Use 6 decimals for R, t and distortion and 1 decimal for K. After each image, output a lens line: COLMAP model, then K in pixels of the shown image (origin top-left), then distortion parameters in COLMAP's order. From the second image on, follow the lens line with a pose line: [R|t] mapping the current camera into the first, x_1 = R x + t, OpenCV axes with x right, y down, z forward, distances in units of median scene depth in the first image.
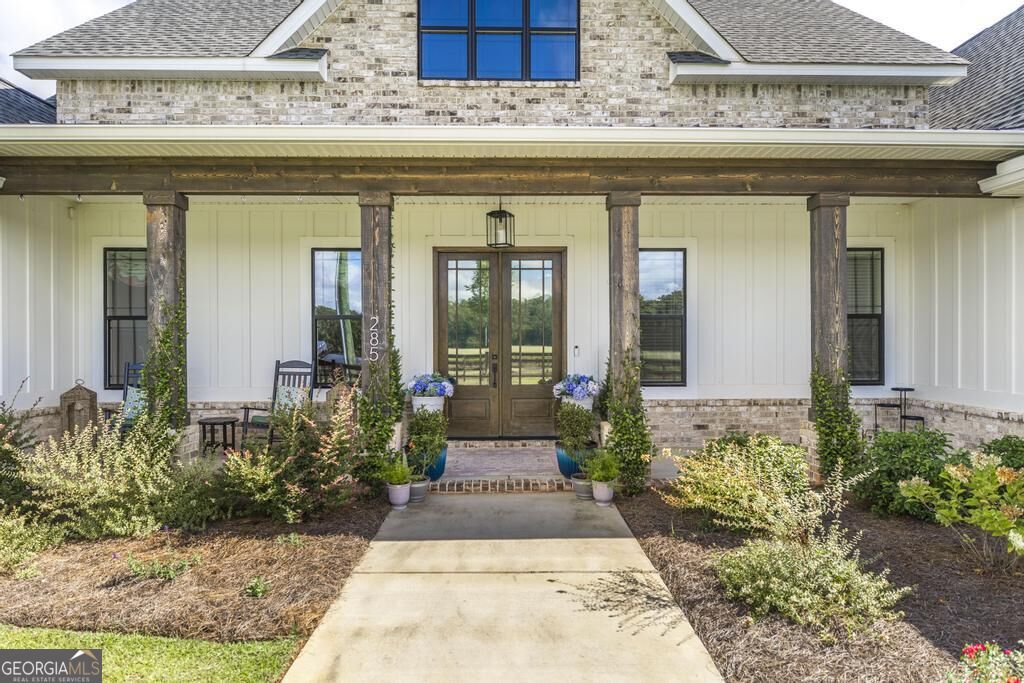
lens RADIAL K [[661.1, 0, 509.8], [0, 661.1, 338.9], [0, 0, 1]] dist [0.024584, 0.002304]
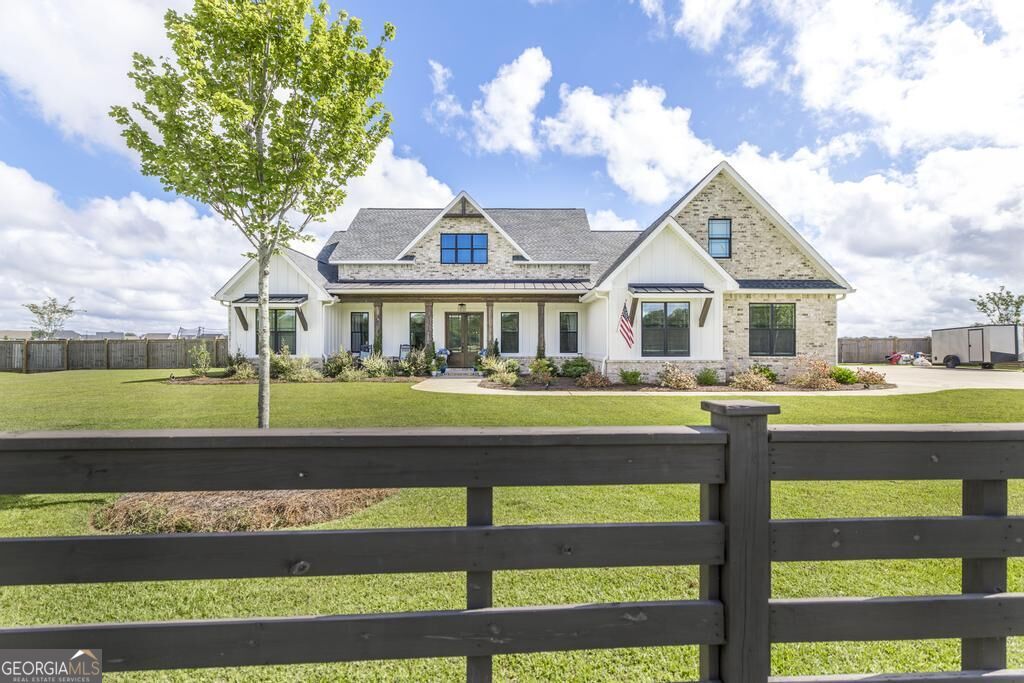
lens RADIAL K [[498.7, 0, 514.1], [0, 498.7, 345.7], [0, 0, 1]] dist [-0.000638, -0.000112]
pose [[0.999670, 0.001037, -0.025683, 0.318707], [-0.000872, 0.999979, 0.006446, 0.018873], [0.025690, -0.006421, 0.999649, -1.627991]]
